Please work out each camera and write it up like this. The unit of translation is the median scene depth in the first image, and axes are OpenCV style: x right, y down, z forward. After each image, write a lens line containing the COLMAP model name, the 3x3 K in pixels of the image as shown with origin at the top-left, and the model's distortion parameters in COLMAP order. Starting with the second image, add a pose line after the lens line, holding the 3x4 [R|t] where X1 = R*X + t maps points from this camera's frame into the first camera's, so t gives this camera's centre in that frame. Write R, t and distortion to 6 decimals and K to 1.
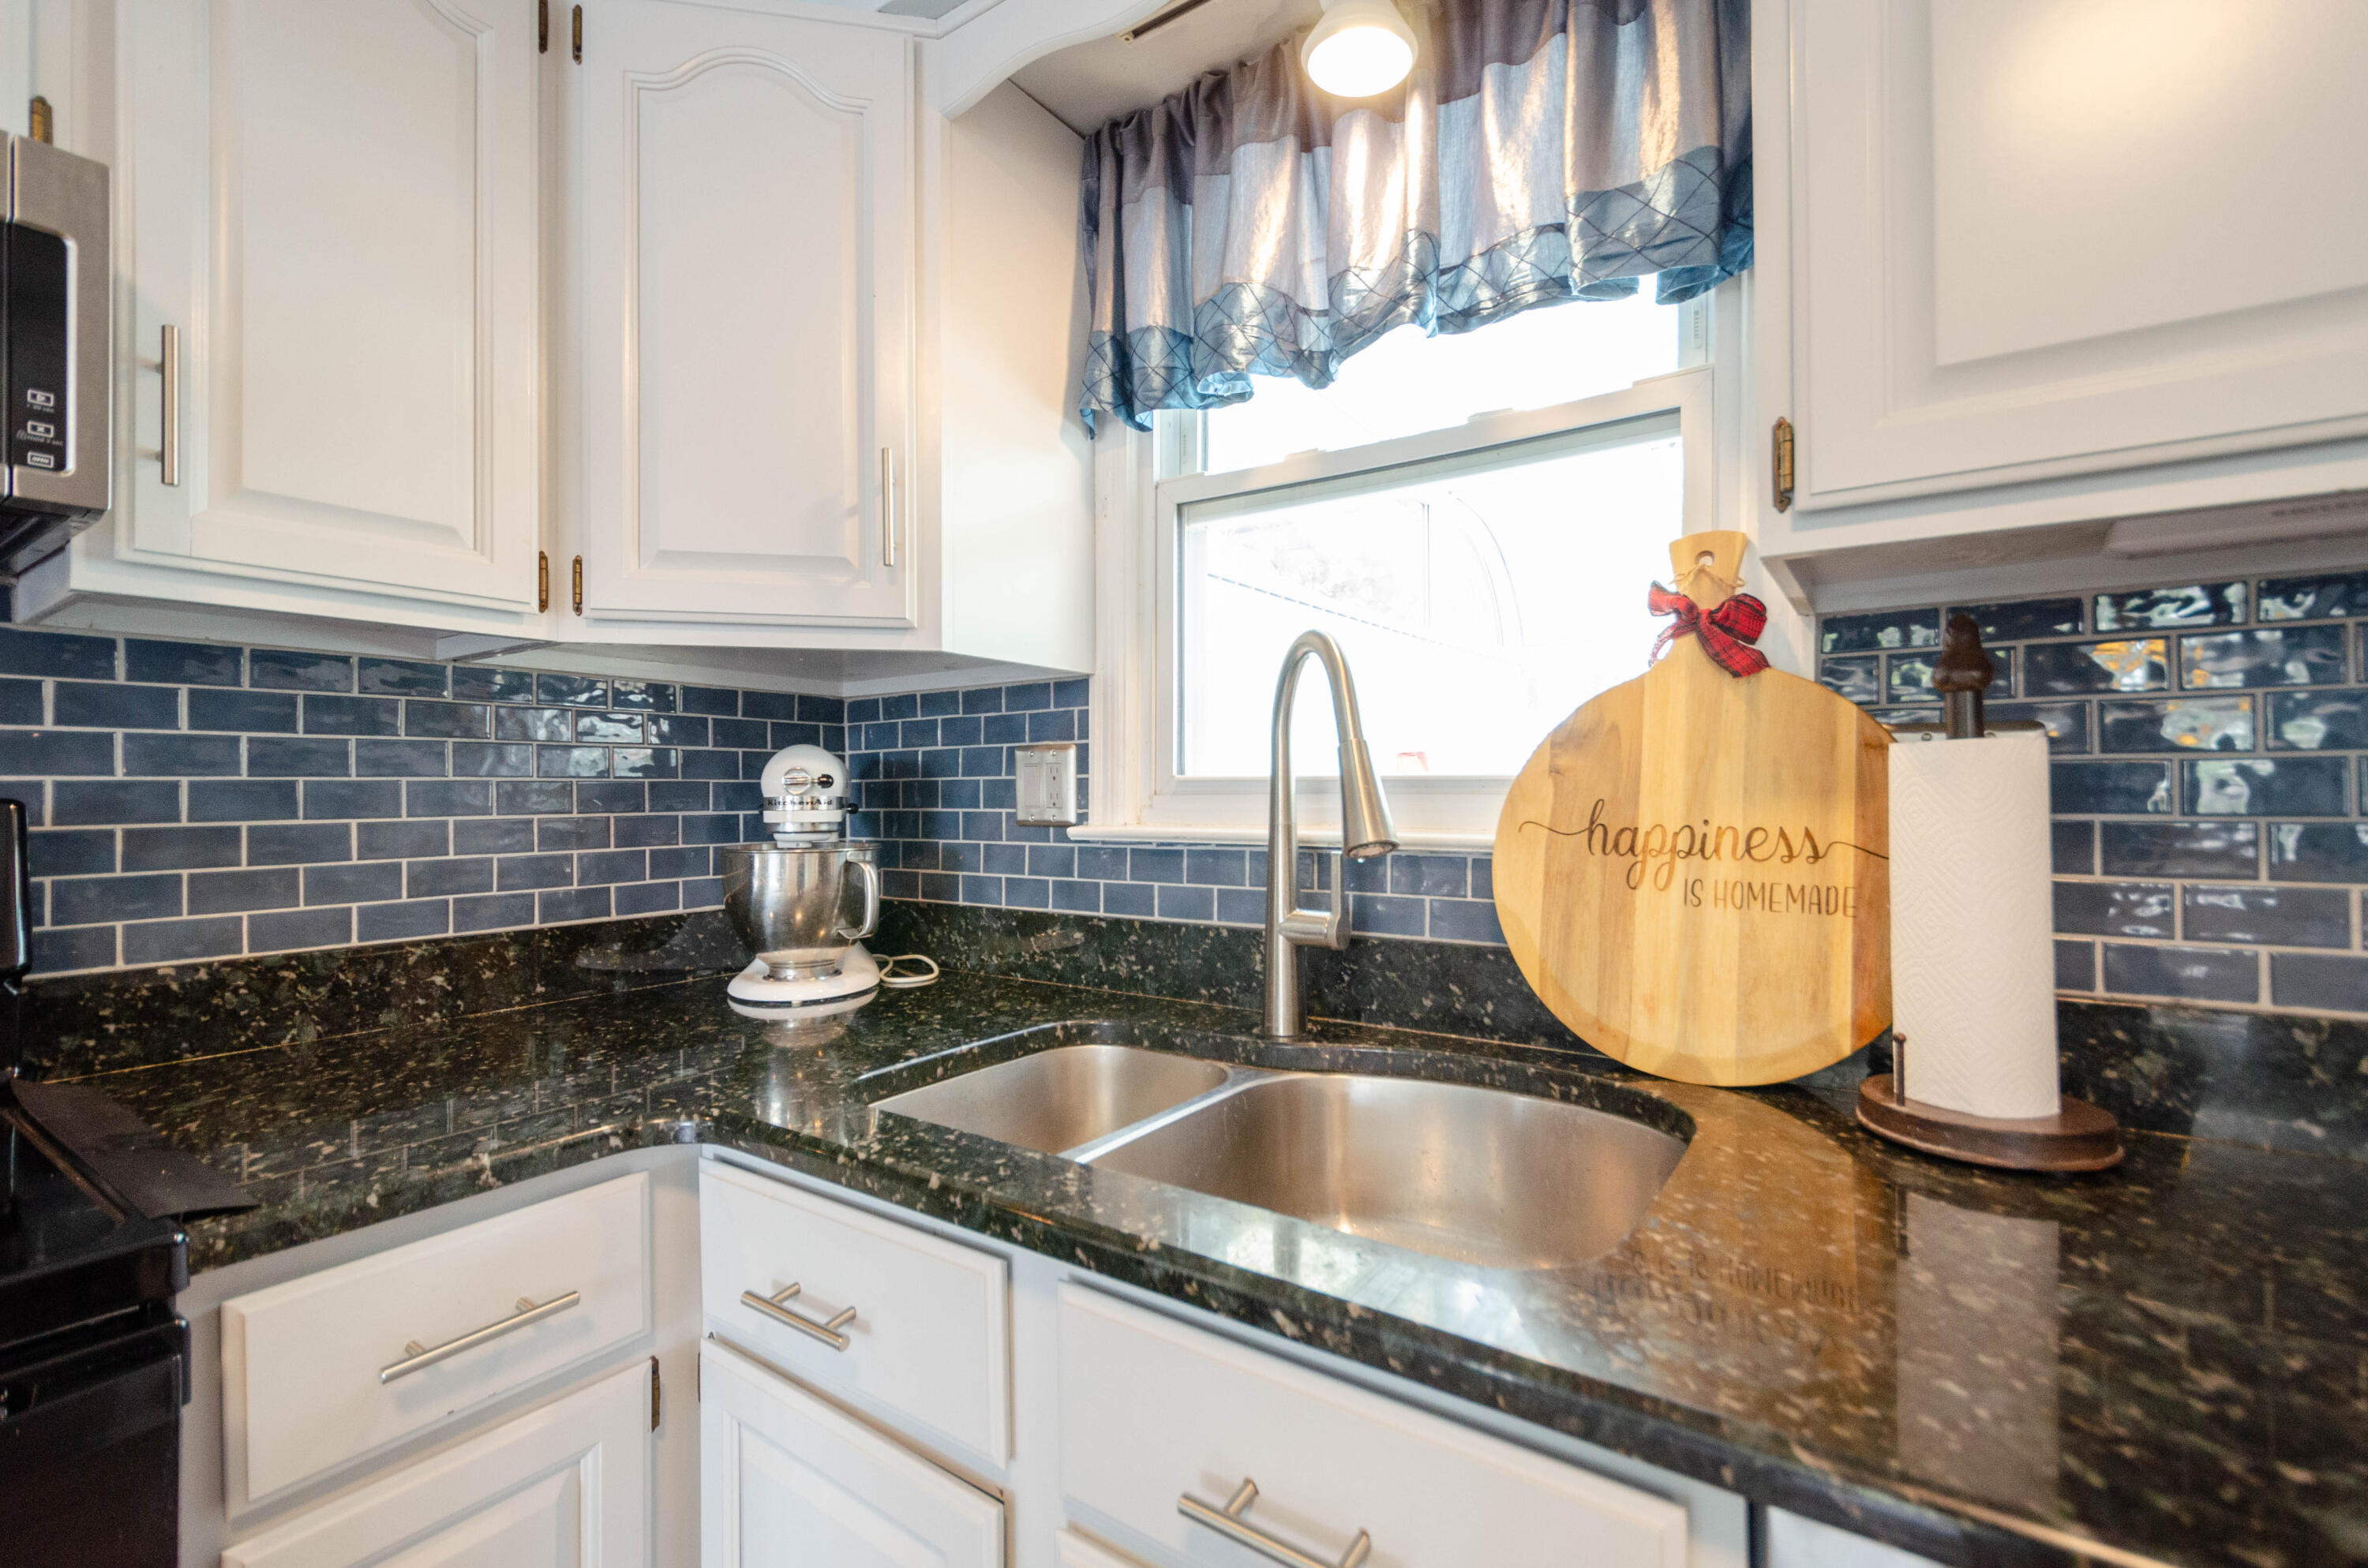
lens RADIAL K [[1060.5, 0, 1221.7], [0, 1060.5, 786.3], [0, 0, 1]] dist [0.017347, -0.005667]
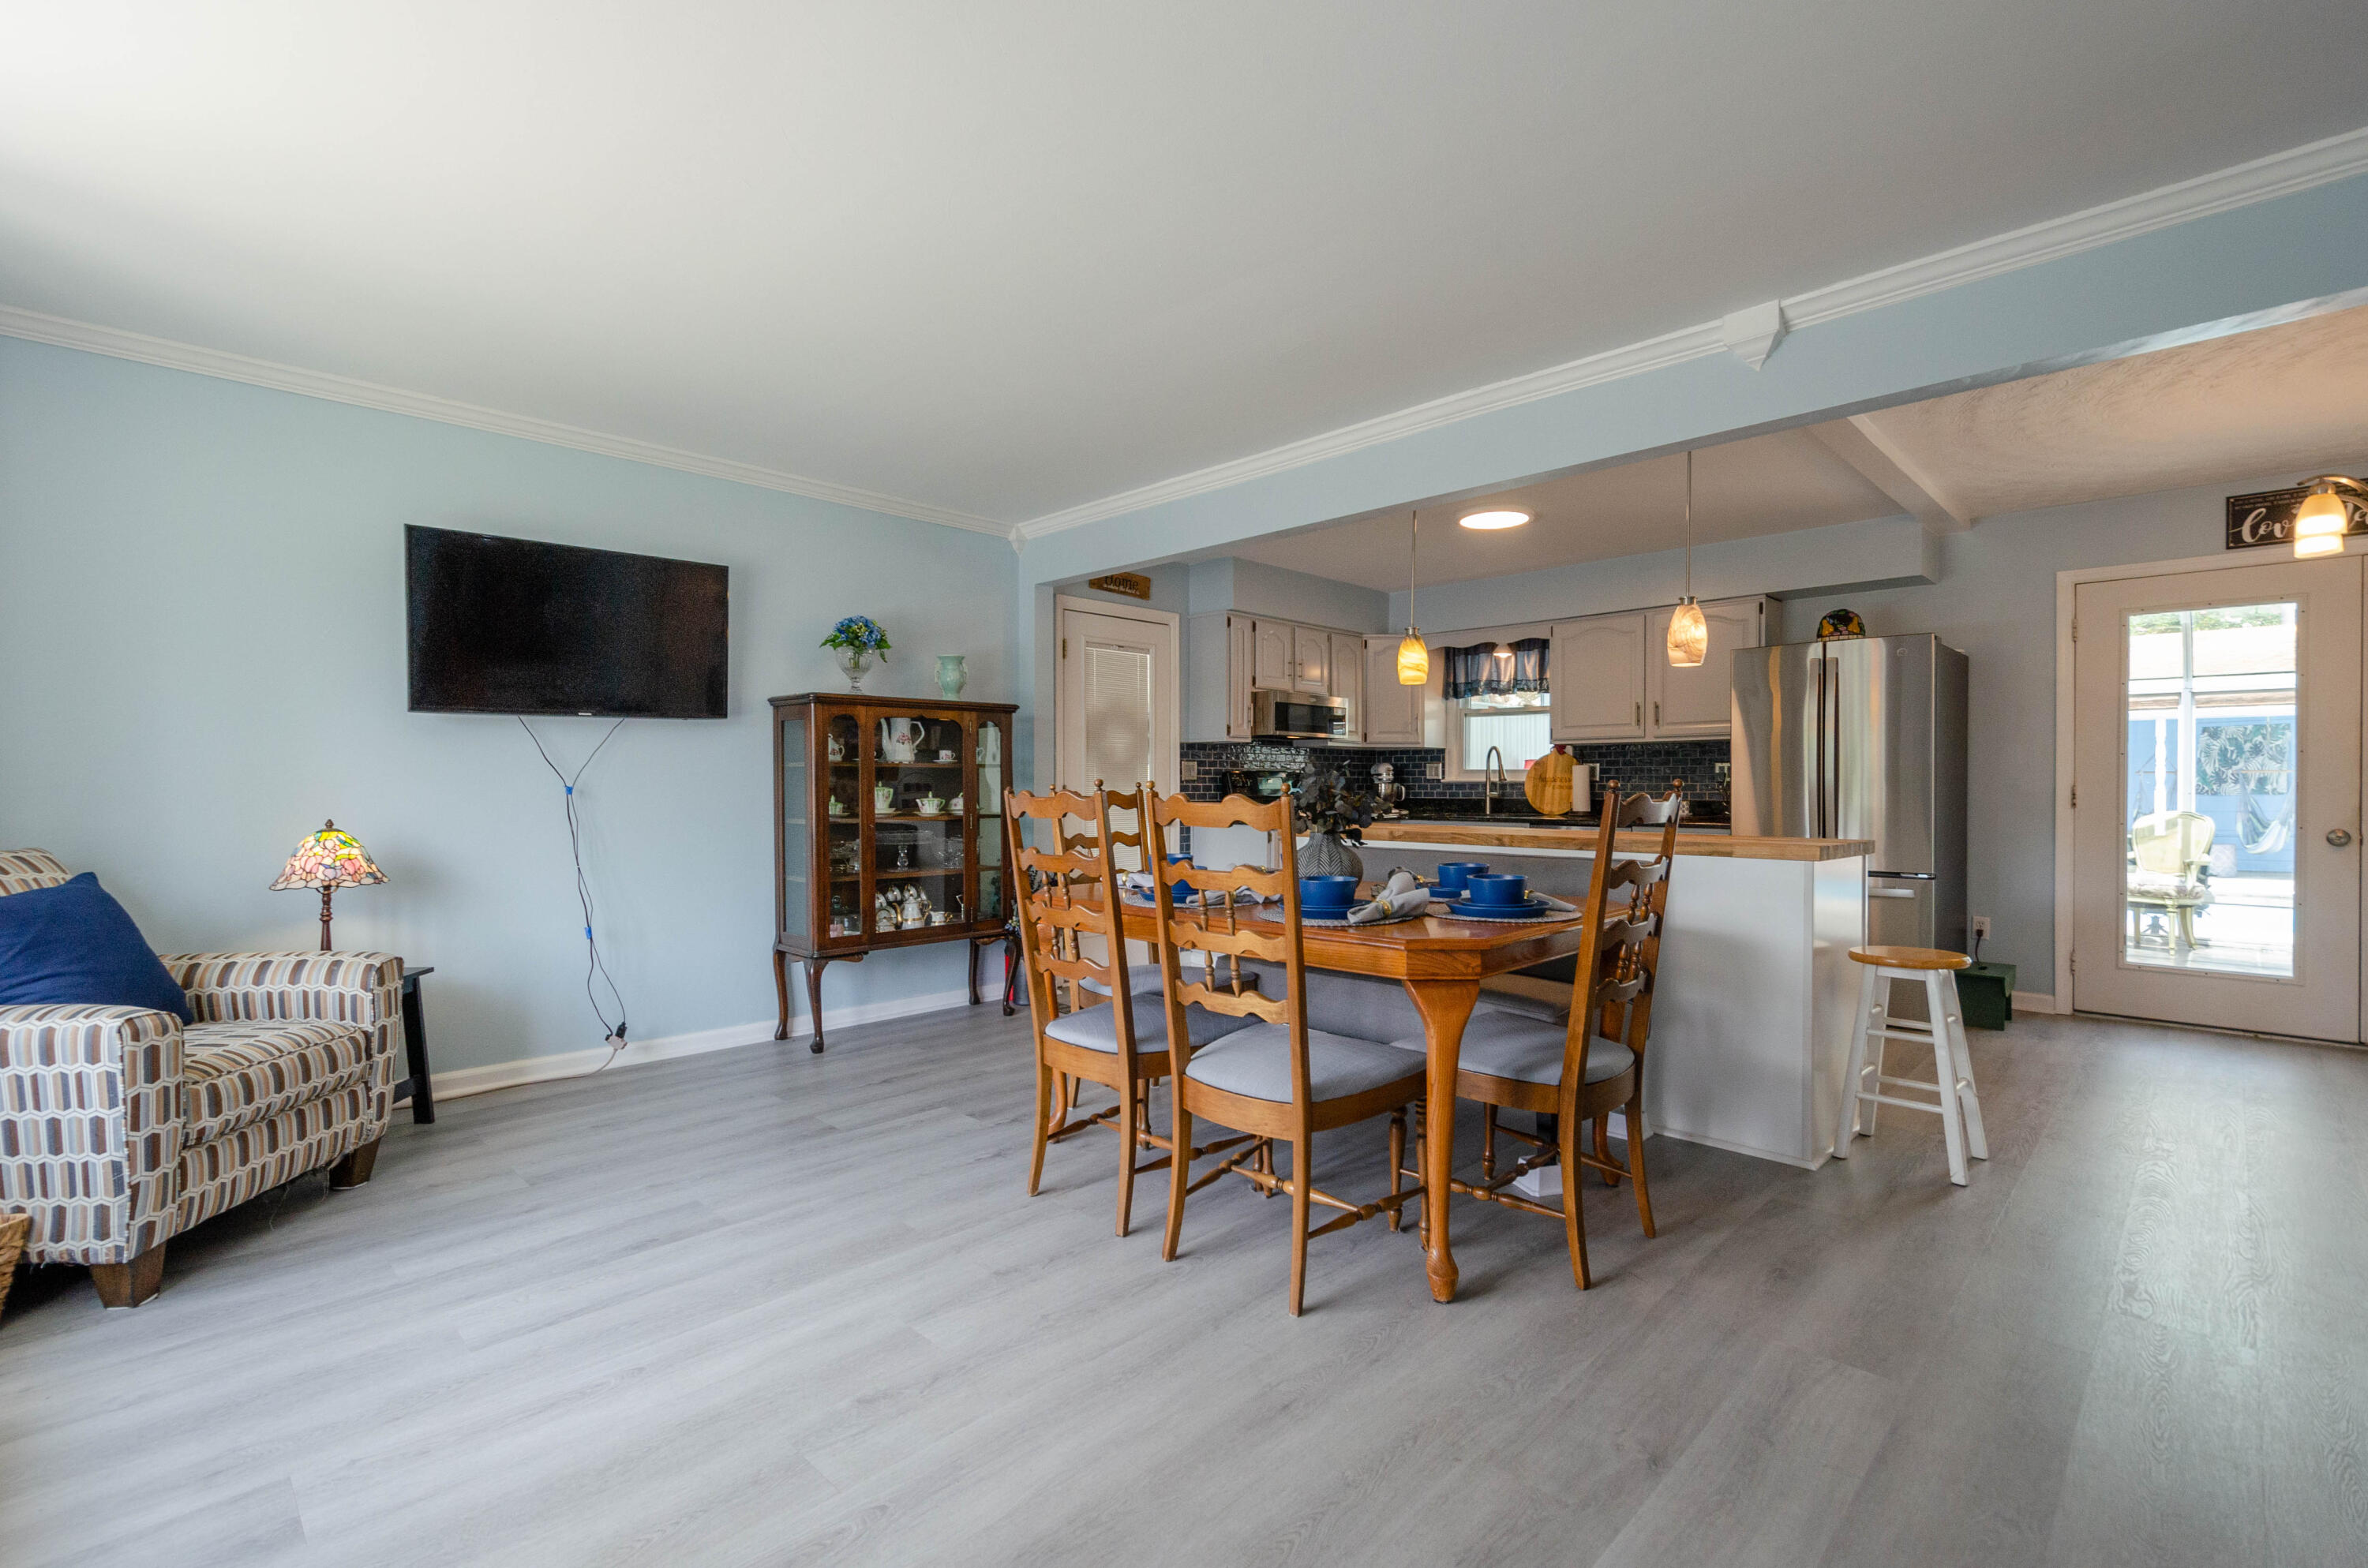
lens RADIAL K [[1060.5, 0, 1140.1], [0, 1060.5, 795.7], [0, 0, 1]] dist [0.017347, -0.005667]
pose [[0.970826, 0.008502, -0.239633, -0.355885], [-0.004105, 0.999814, 0.018839, 0.028367], [0.239749, -0.017306, 0.970681, -4.573492]]
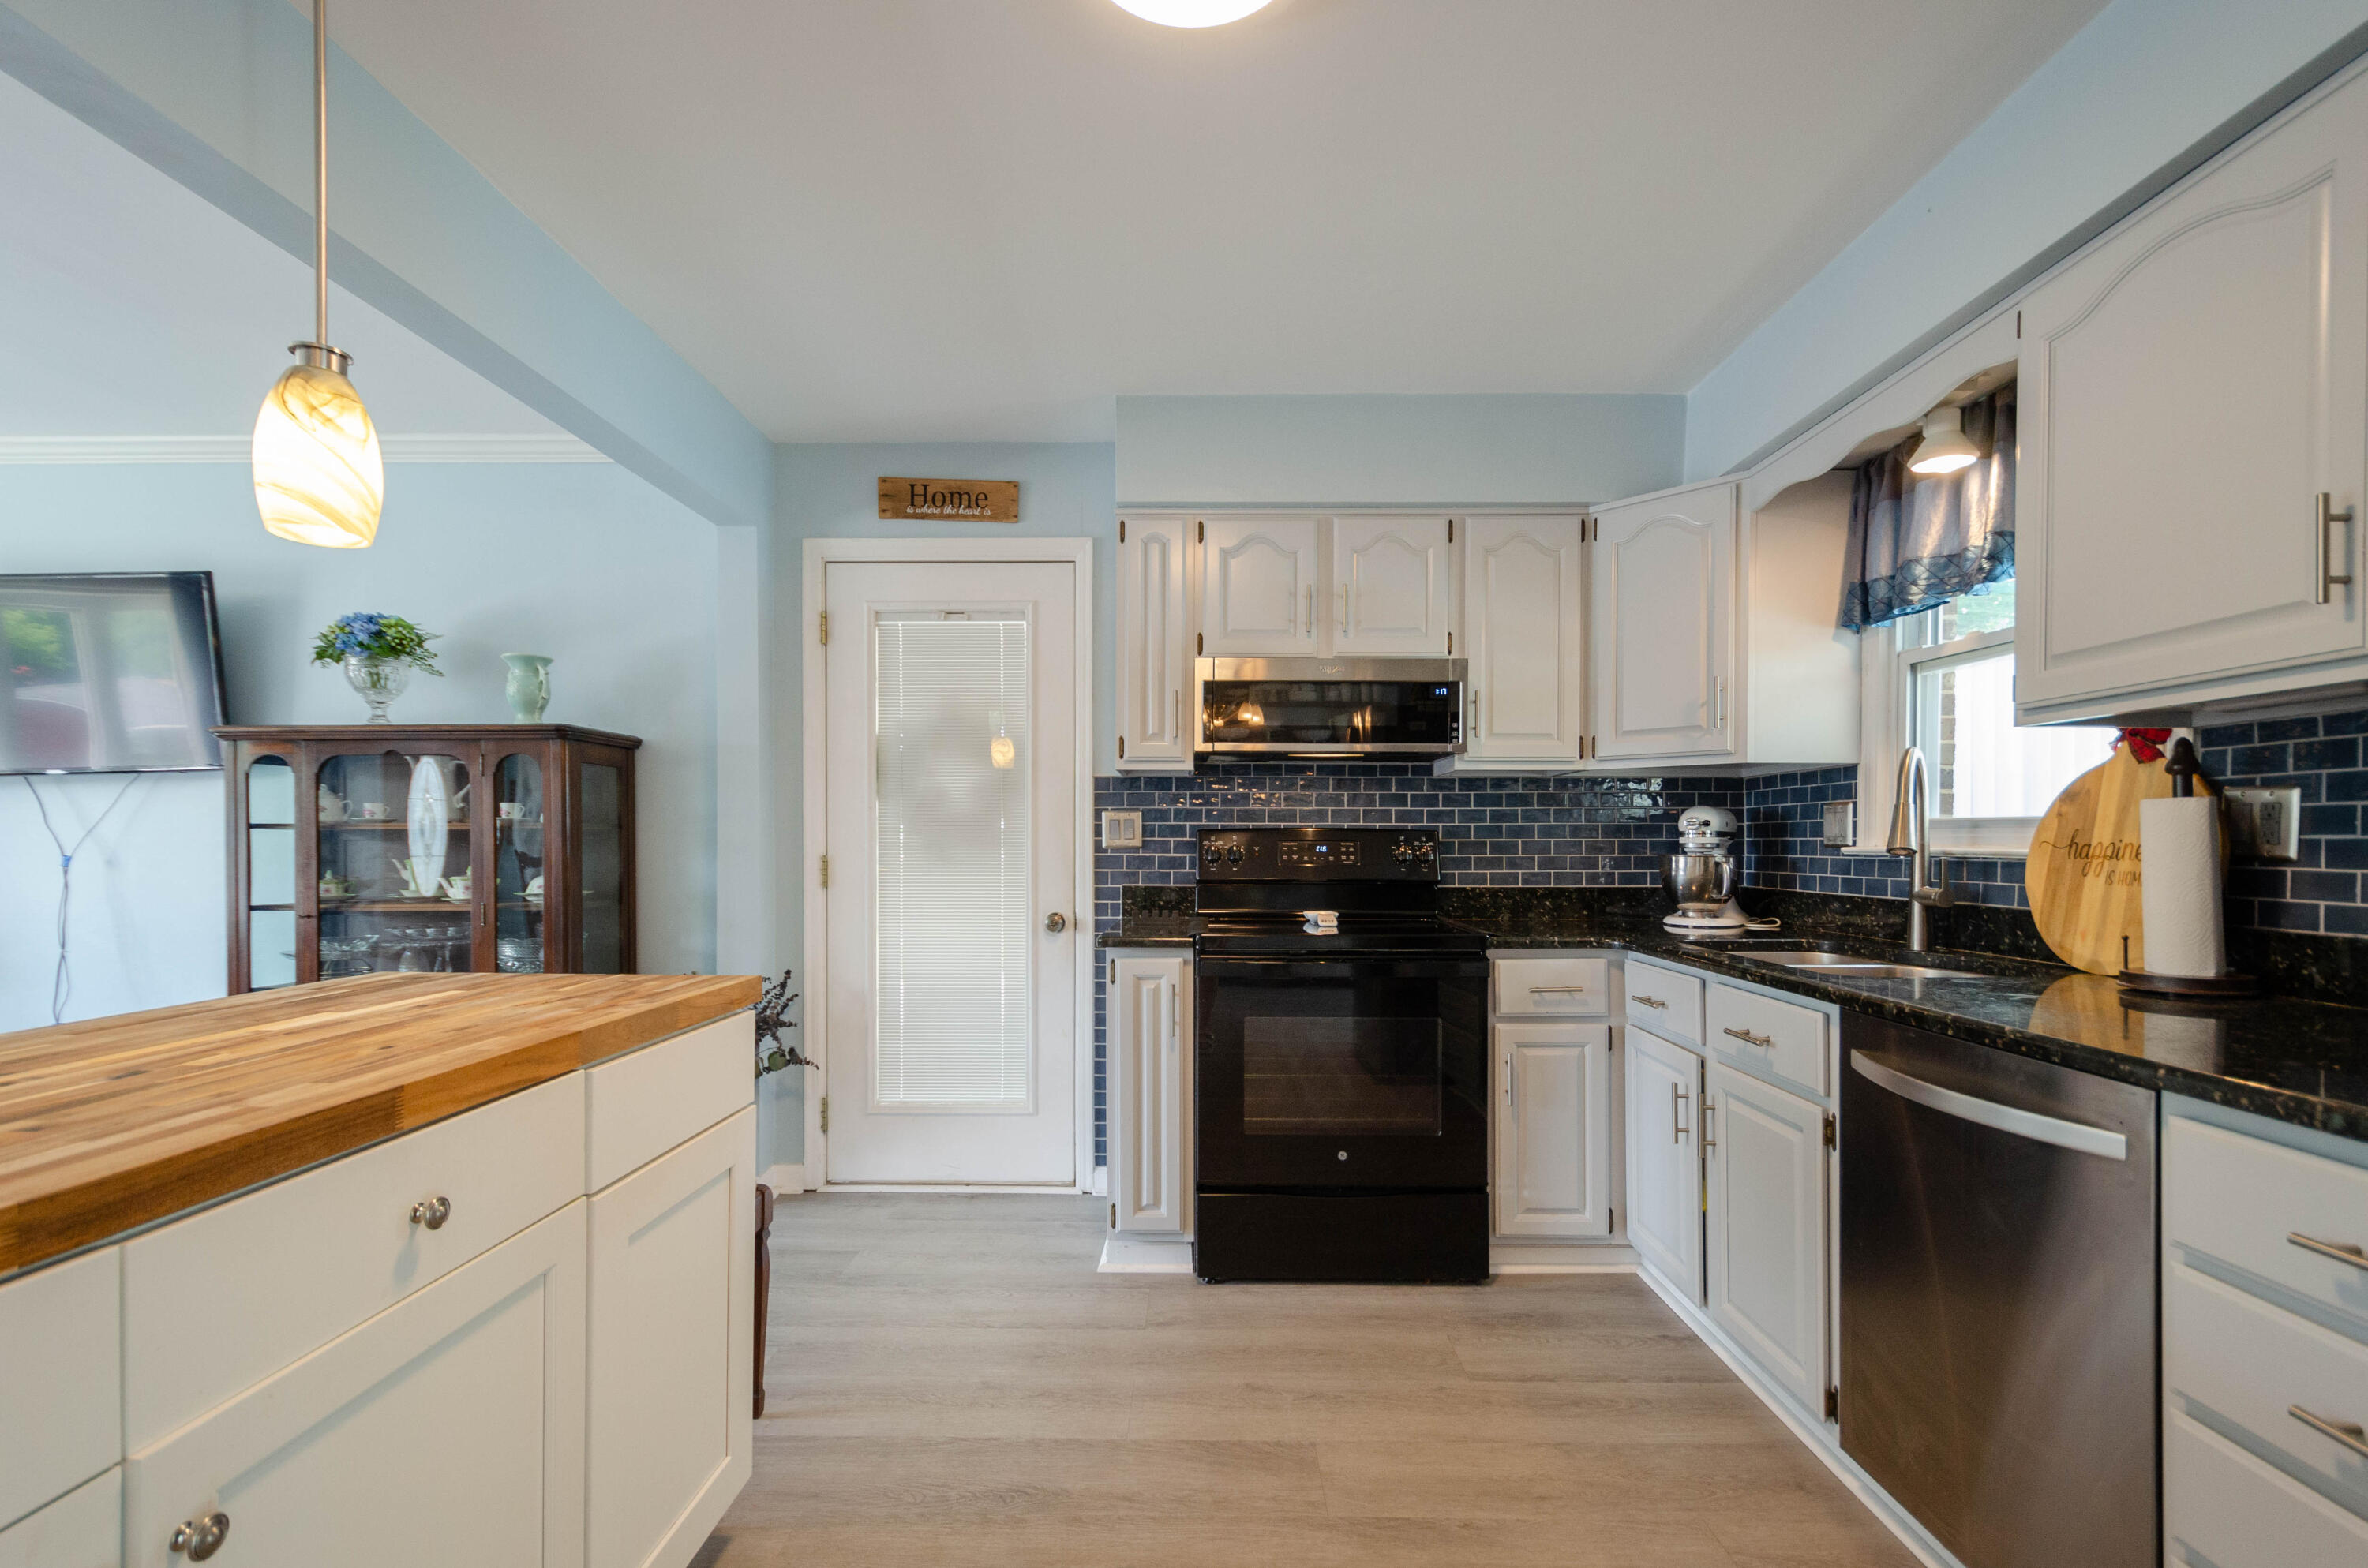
lens RADIAL K [[1060.5, 0, 1117.1], [0, 1060.5, 840.4], [0, 0, 1]] dist [0.017347, -0.005667]
pose [[0.511888, 0.006142, -0.859030, 0.896545], [0.001691, 0.999965, 0.008158, 0.010613], [0.859051, -0.005629, 0.511860, -1.149746]]
